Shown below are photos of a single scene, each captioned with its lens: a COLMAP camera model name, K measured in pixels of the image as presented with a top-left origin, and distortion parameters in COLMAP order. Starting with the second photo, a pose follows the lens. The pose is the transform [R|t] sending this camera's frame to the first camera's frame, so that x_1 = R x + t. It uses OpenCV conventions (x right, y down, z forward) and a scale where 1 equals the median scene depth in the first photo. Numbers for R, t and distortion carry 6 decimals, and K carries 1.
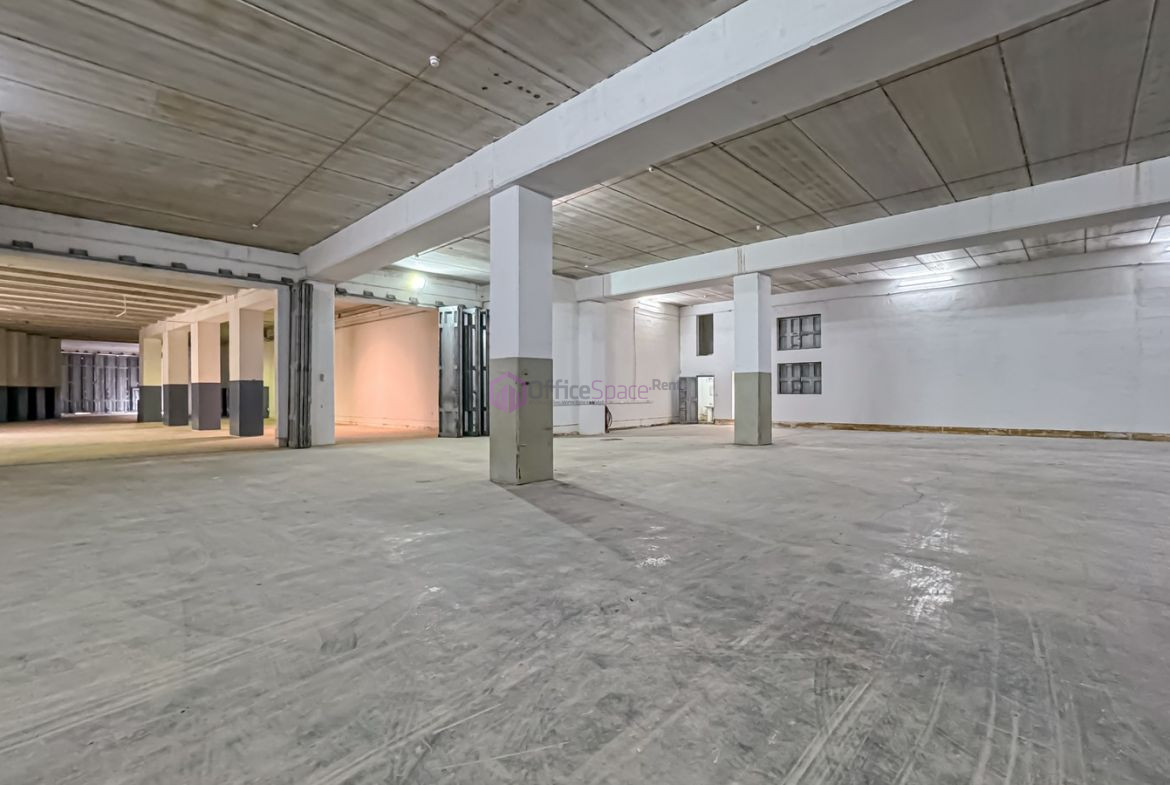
lens RADIAL K [[520.3, 0, 587.5], [0, 520.3, 396.2], [0, 0, 1]] dist [-0.043422, 0.021979]
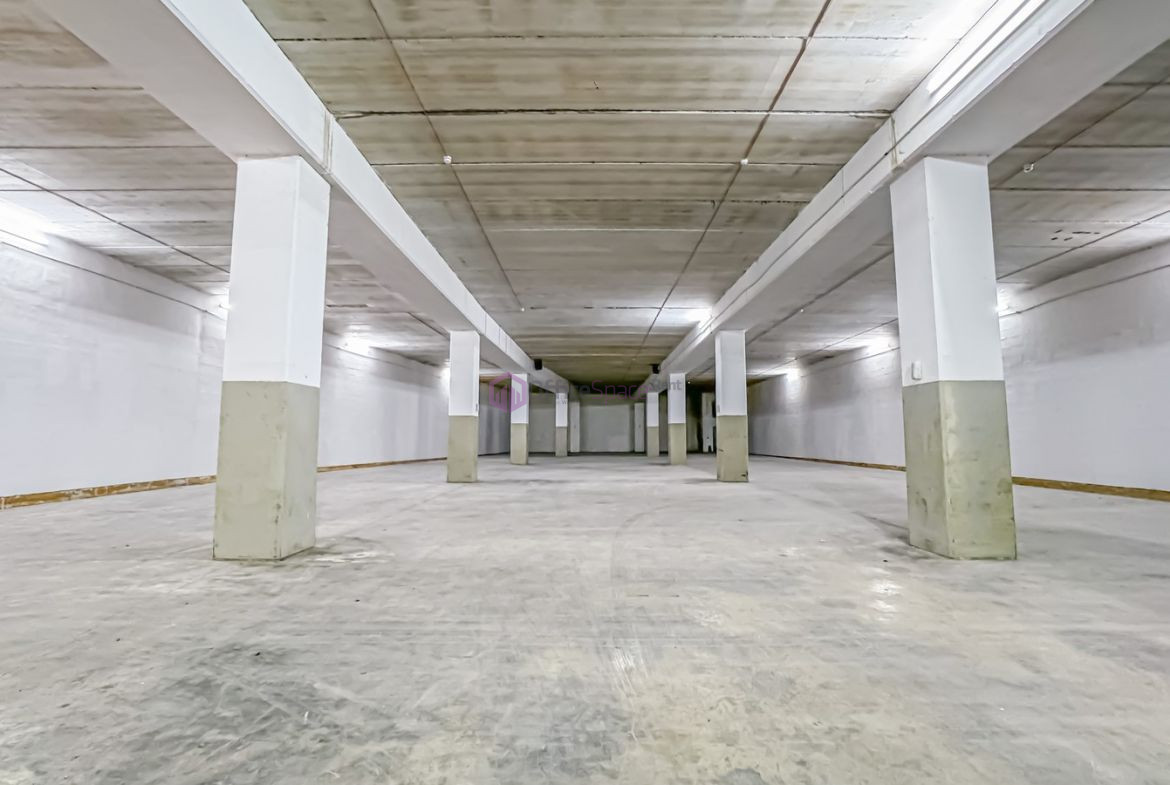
lens RADIAL K [[520.3, 0, 587.5], [0, 520.3, 396.2], [0, 0, 1]] dist [-0.043422, 0.021979]
pose [[-0.695985, 0.063514, 0.715241, -0.154203], [0.005716, 0.996539, -0.082931, 0.001179], [-0.718033, -0.053631, -0.693940, 1.003288]]
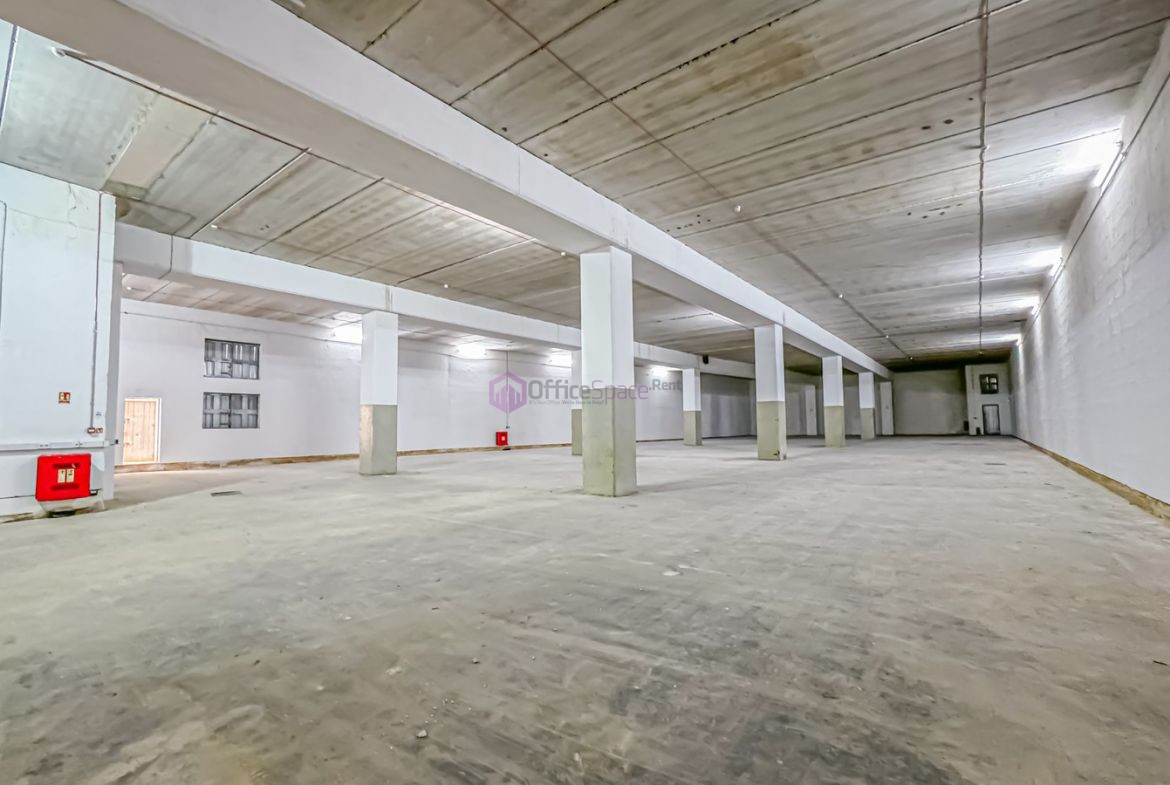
lens RADIAL K [[520.3, 0, 587.5], [0, 520.3, 396.2], [0, 0, 1]] dist [-0.043422, 0.021979]
pose [[-0.116139, 0.063272, 0.991216, -0.691628], [0.018177, 0.997937, -0.061572, 0.007855], [-0.993067, 0.010867, -0.117050, 0.636492]]
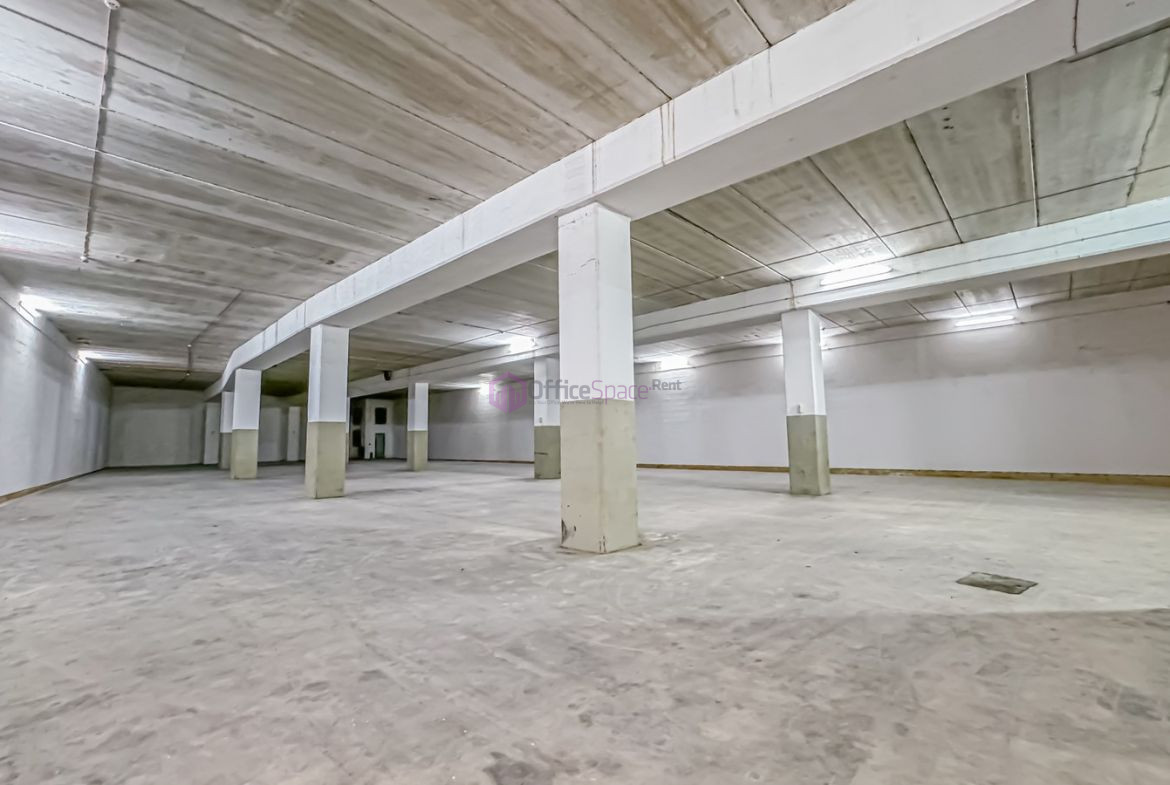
lens RADIAL K [[514.4, 0, 585.0], [0, 514.4, 392.5], [0, 0, 1]] dist [-0.016799, 0.000419]
pose [[-0.999501, 0.017795, -0.026095, 0.307024], [0.020108, 0.995627, -0.091227, -0.007055], [0.024358, -0.091706, -0.995488, 1.354750]]
